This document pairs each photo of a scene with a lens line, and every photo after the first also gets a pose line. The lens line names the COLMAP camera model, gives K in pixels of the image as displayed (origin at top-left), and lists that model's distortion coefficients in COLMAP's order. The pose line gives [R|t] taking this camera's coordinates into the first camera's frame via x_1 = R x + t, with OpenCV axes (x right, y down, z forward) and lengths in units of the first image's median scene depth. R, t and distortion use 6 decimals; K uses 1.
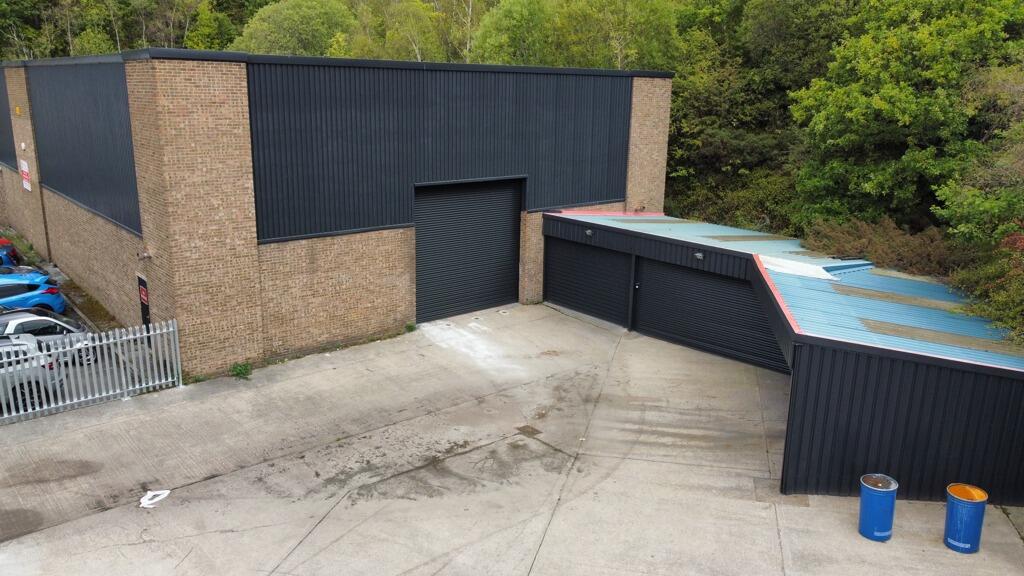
lens RADIAL K [[773.4, 0, 512.0], [0, 773.4, 289.2], [0, 0, 1]] dist [-0.027843, 0.005886]
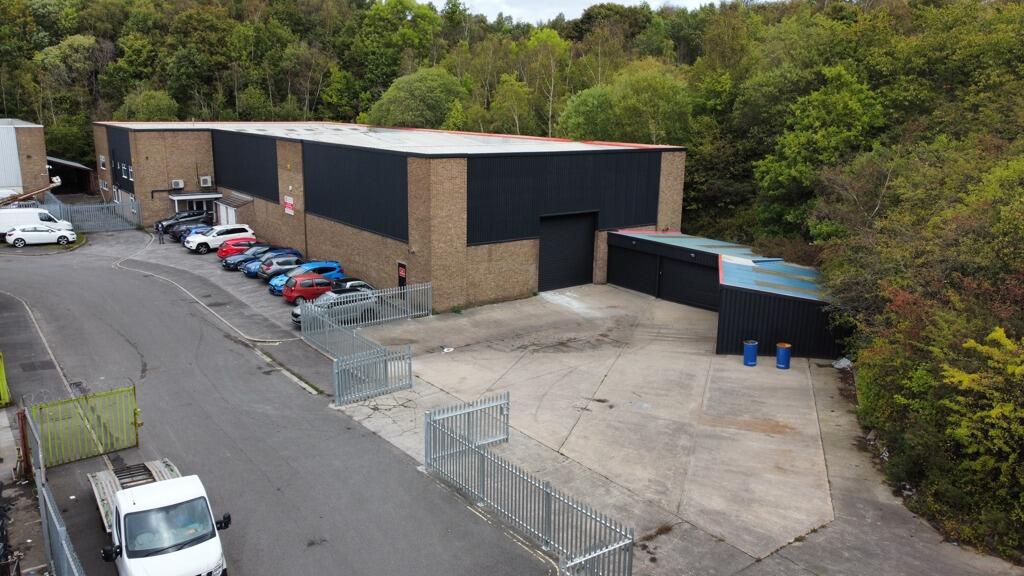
lens RADIAL K [[773.4, 0, 516.2], [0, 773.4, 287.1], [0, 0, 1]] dist [-0.027843, 0.005886]
pose [[0.998413, 0.012487, -0.054907, -0.080679], [-0.013737, 0.999654, -0.022445, 0.080357], [0.054608, 0.023164, 0.998239, -0.877032]]
